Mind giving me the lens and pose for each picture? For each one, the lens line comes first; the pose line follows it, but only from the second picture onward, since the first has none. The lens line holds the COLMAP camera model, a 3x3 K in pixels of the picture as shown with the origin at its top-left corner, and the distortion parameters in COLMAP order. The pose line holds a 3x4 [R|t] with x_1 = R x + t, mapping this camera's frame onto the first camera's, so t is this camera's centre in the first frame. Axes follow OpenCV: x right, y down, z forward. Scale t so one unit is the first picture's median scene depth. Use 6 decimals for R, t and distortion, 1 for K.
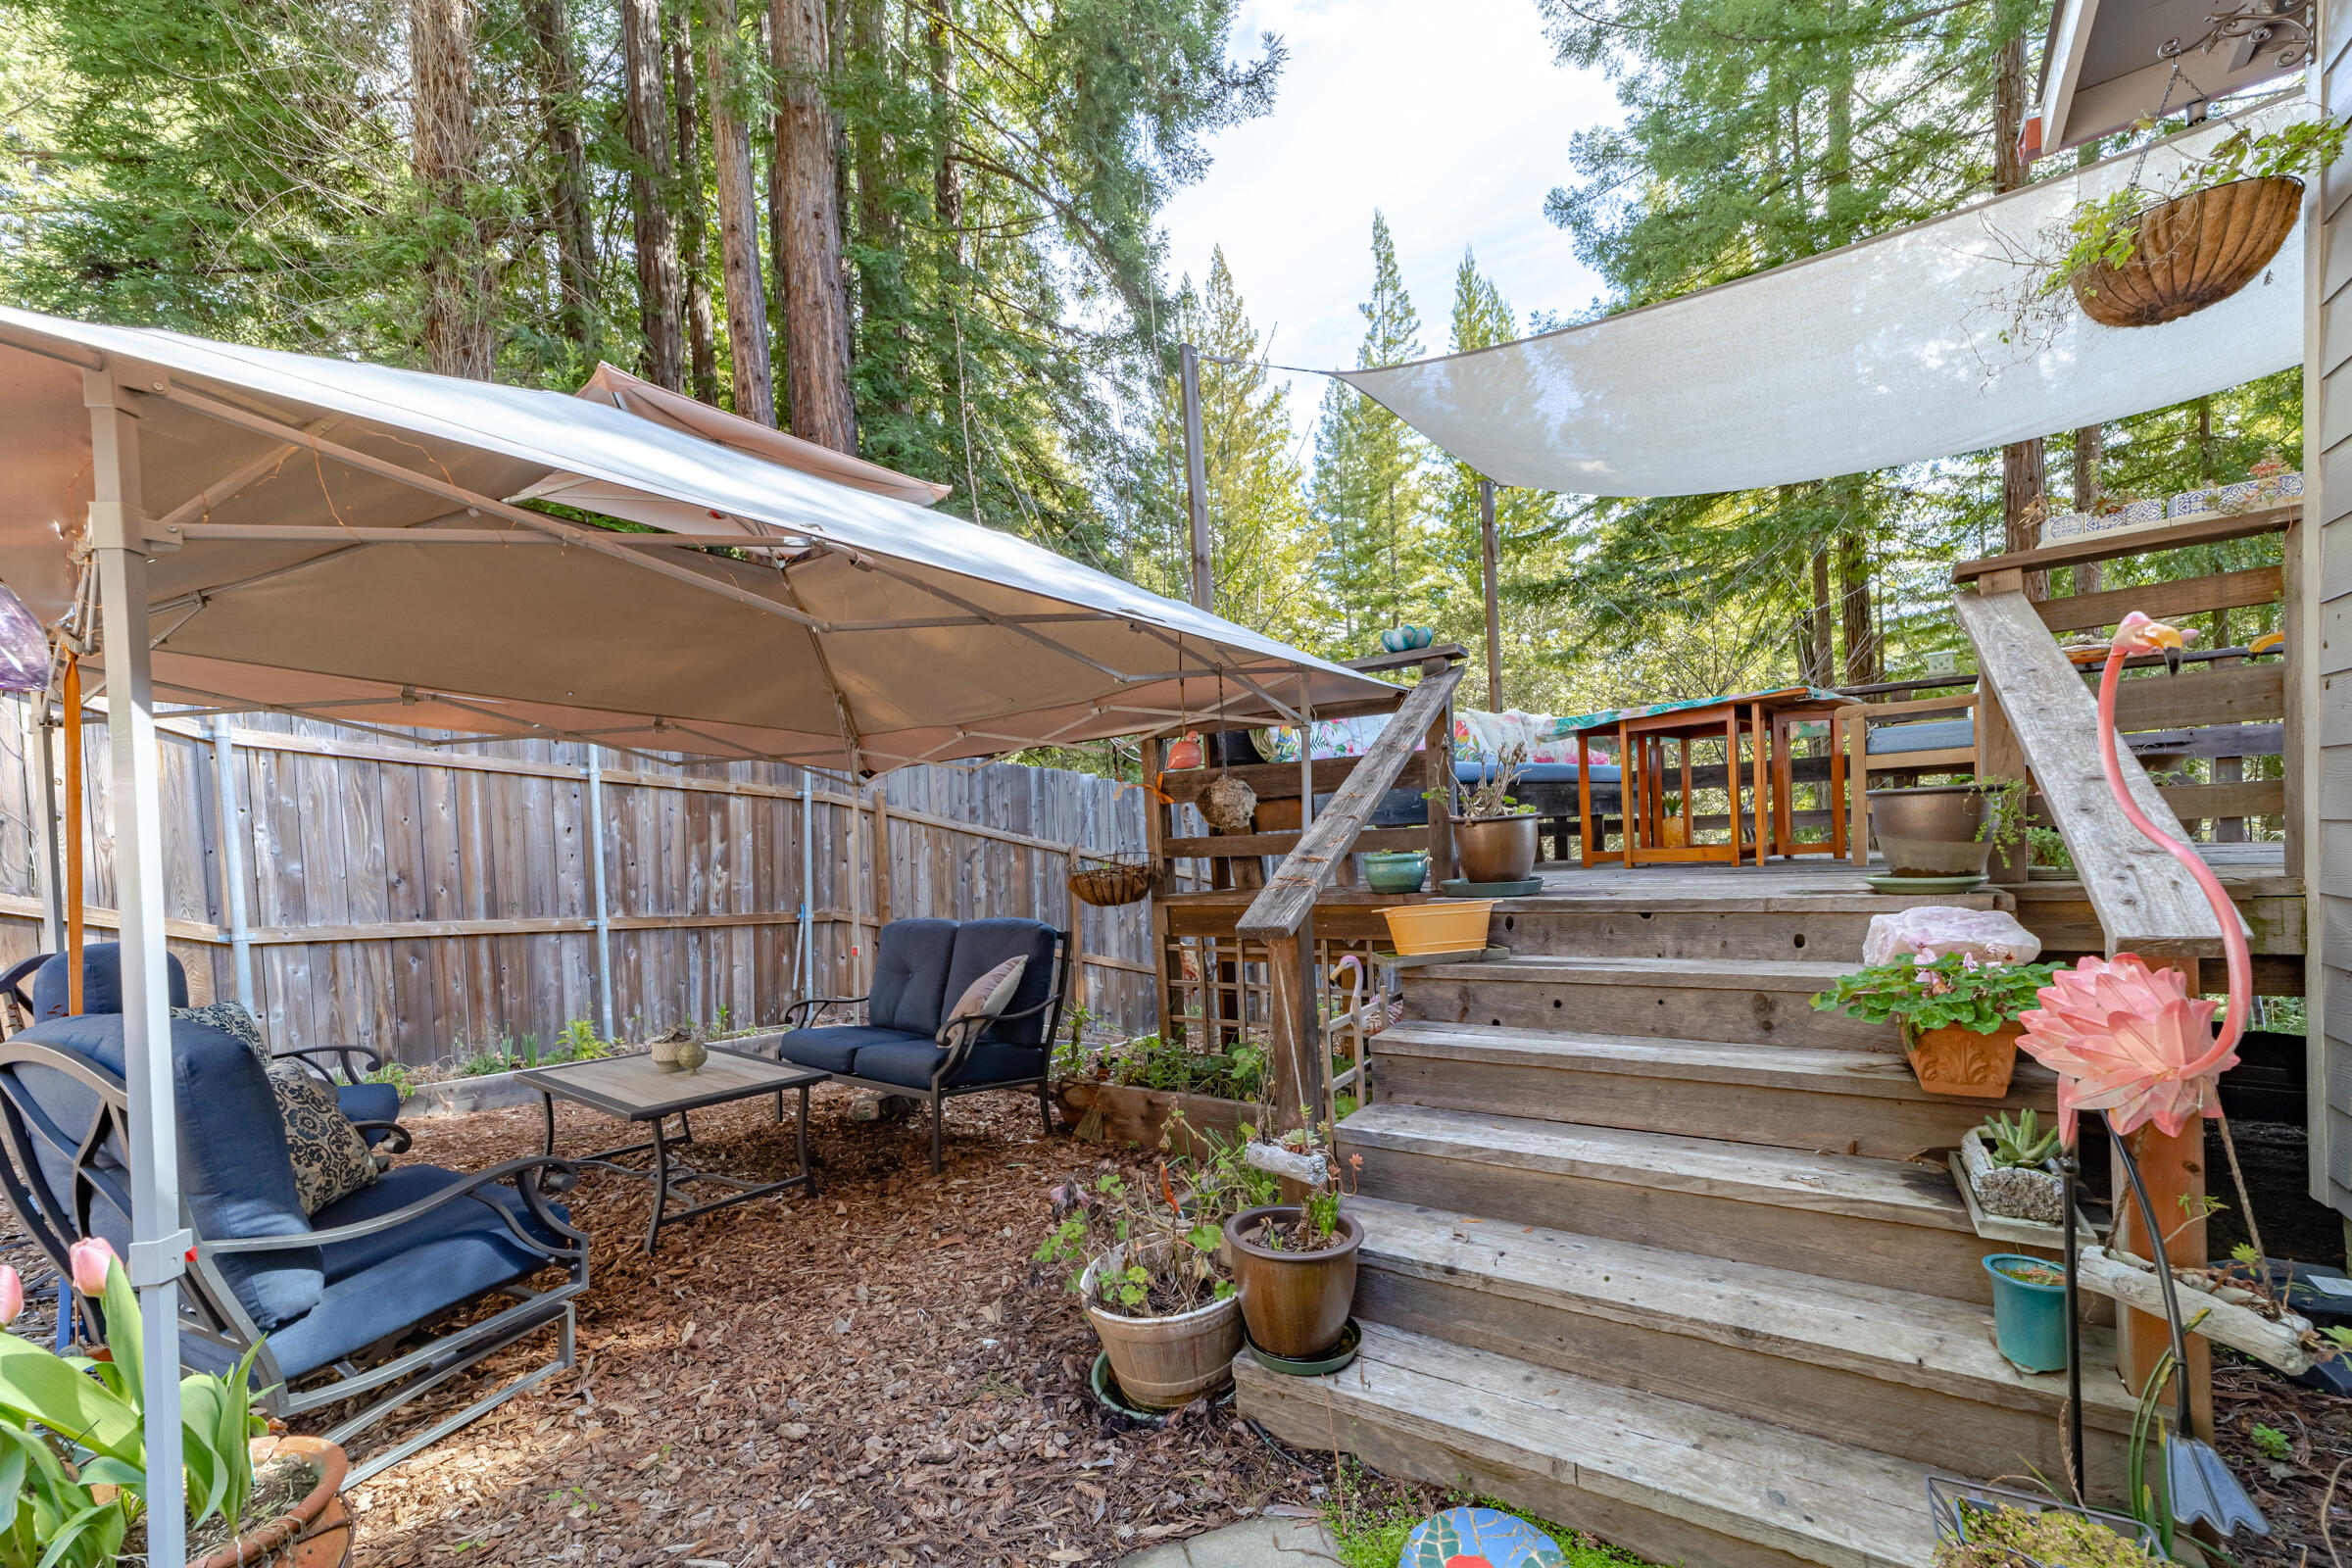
lens RADIAL K [[986.0, 0, 1137.2], [0, 986.0, 882.8], [0, 0, 1]] dist [-0.001059, 0.000169]
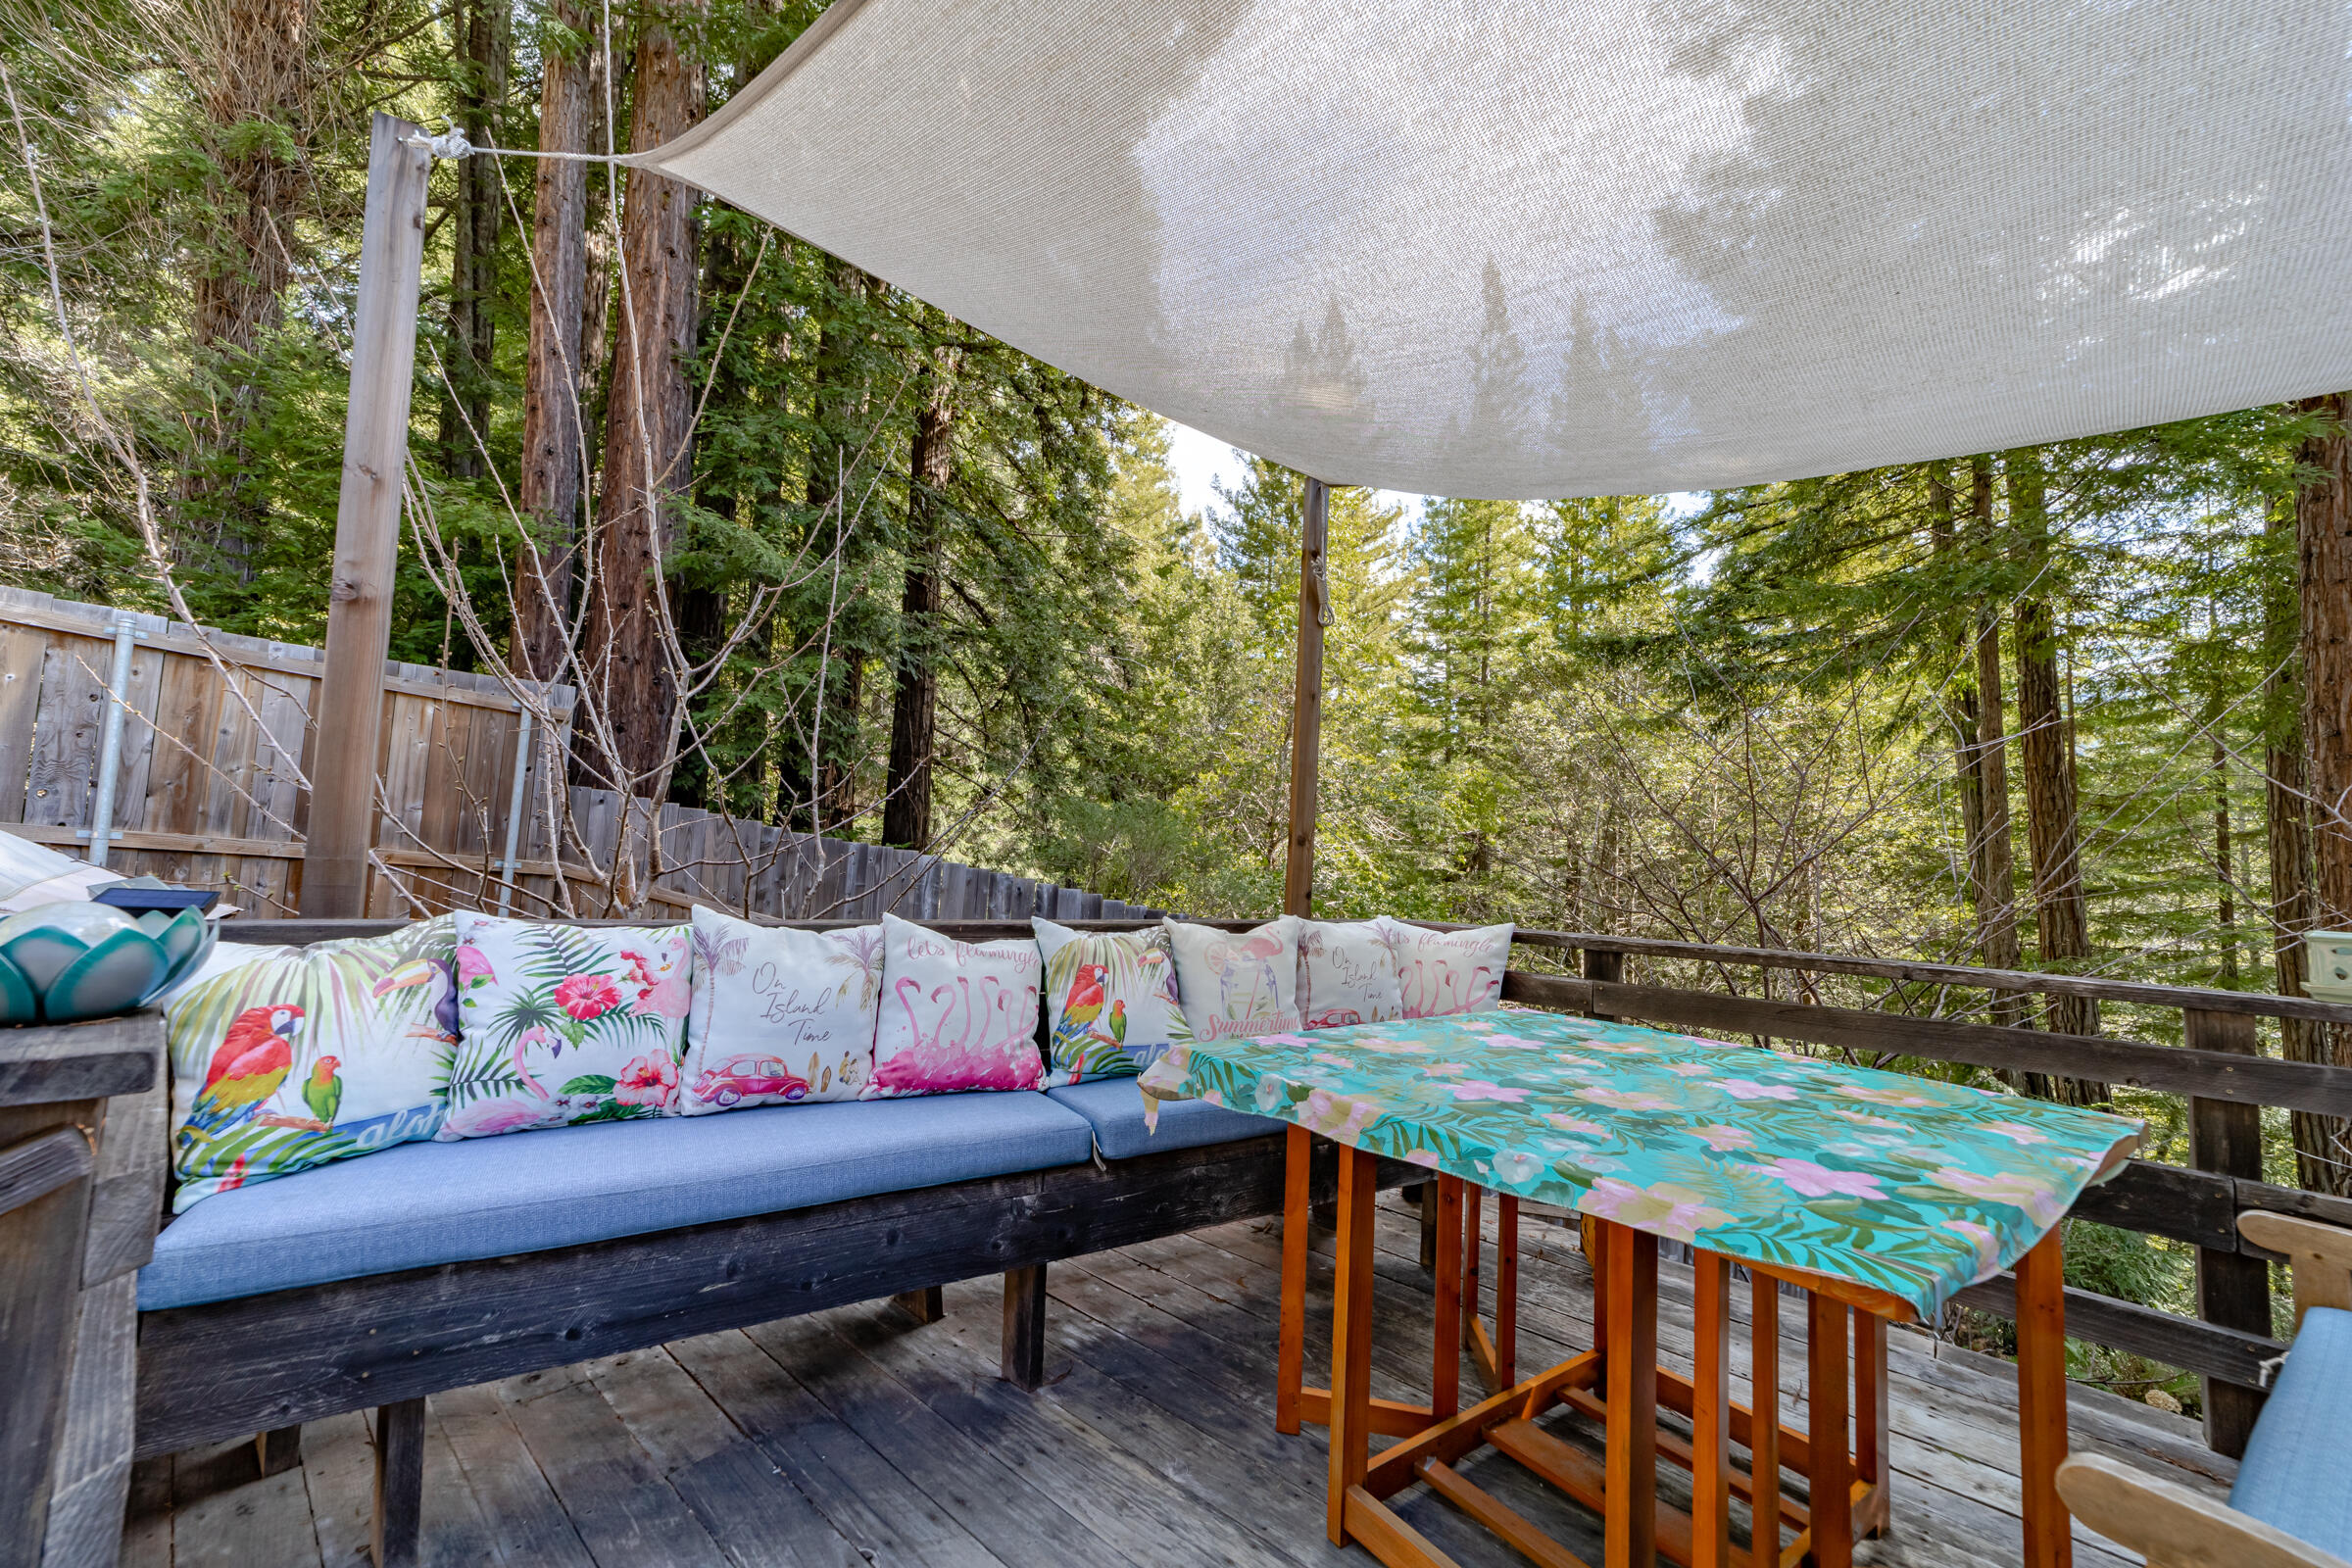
lens RADIAL K [[901.7, 0, 1170.3], [0, 901.7, 789.2], [0, 0, 1]] dist [-0.000547, 0.000394]
pose [[0.987957, 0.077030, -0.134194, 0.135613], [-0.089642, 0.991843, -0.090624, -0.069082], [0.126118, 0.101562, 0.986803, 0.193381]]
